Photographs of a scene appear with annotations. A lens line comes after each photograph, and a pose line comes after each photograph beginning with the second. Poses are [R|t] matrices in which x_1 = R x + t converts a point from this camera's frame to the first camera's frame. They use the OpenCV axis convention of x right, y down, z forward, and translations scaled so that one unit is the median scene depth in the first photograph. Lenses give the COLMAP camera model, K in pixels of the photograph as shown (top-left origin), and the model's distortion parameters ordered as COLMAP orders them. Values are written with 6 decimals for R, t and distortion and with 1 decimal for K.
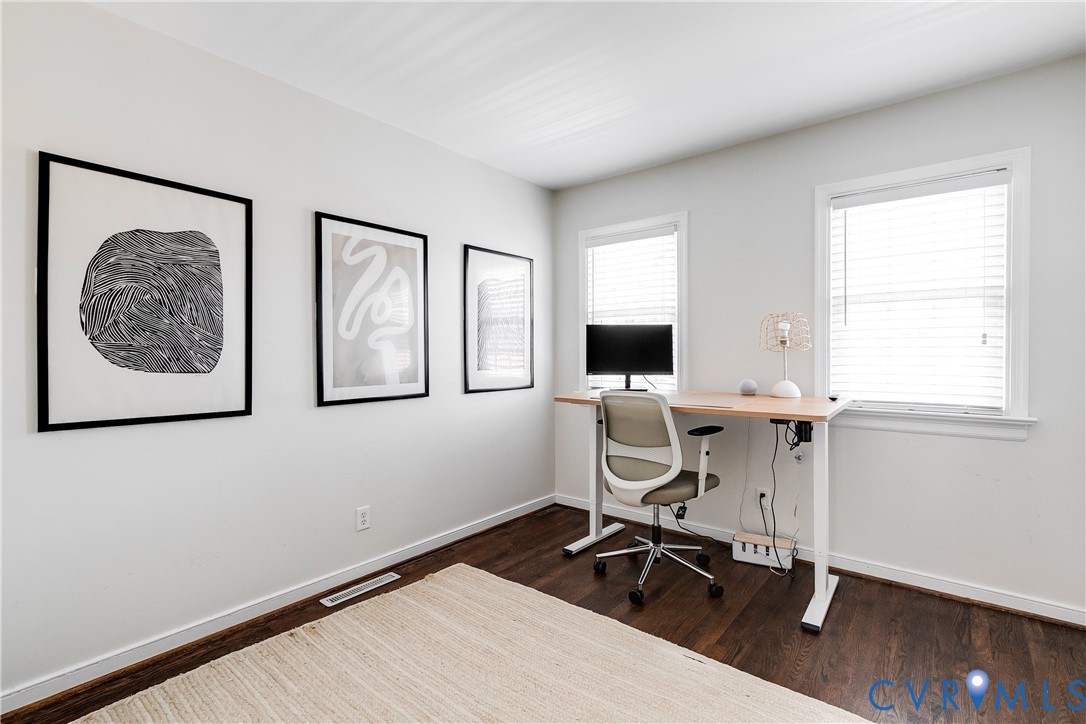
lens RADIAL K [[486.6, 0, 540.0], [0, 486.6, 360.1], [0, 0, 1]] dist [0.002327, -0.000255]
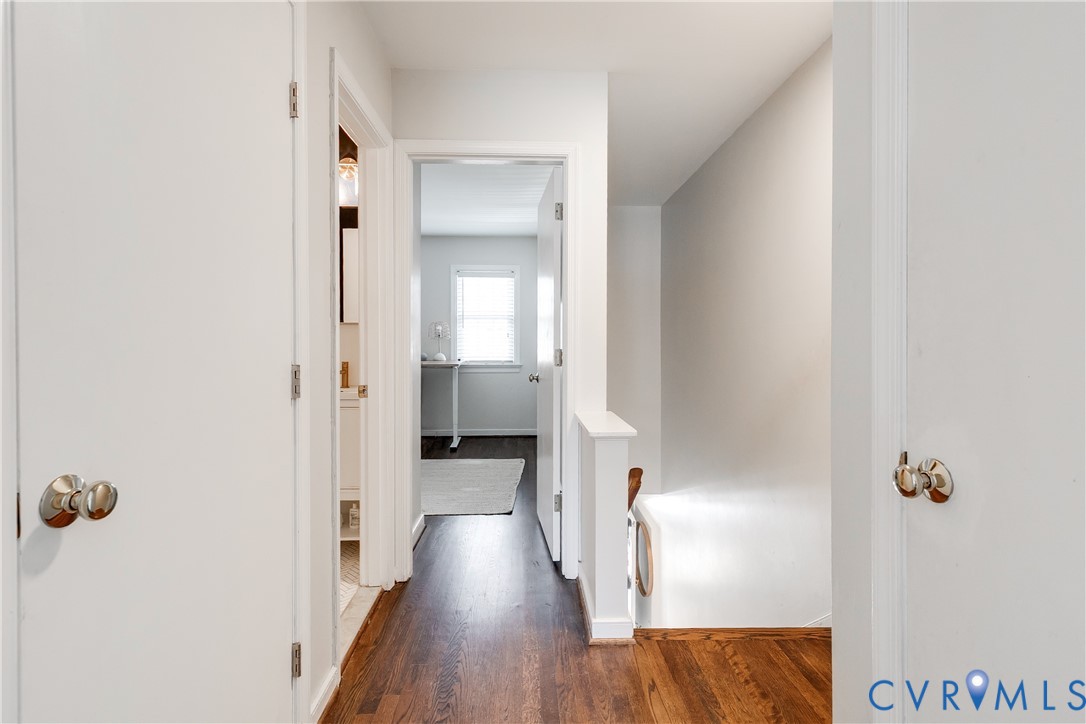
lens RADIAL K [[486.6, 0, 540.0], [0, 486.6, 355.3], [0, 0, 1]] dist [0.002327, -0.000255]
pose [[0.746433, -0.013702, 0.665319, -0.627287], [0.006619, 0.999891, 0.013167, 0.027584], [-0.665427, -0.005425, 0.746443, -0.949721]]
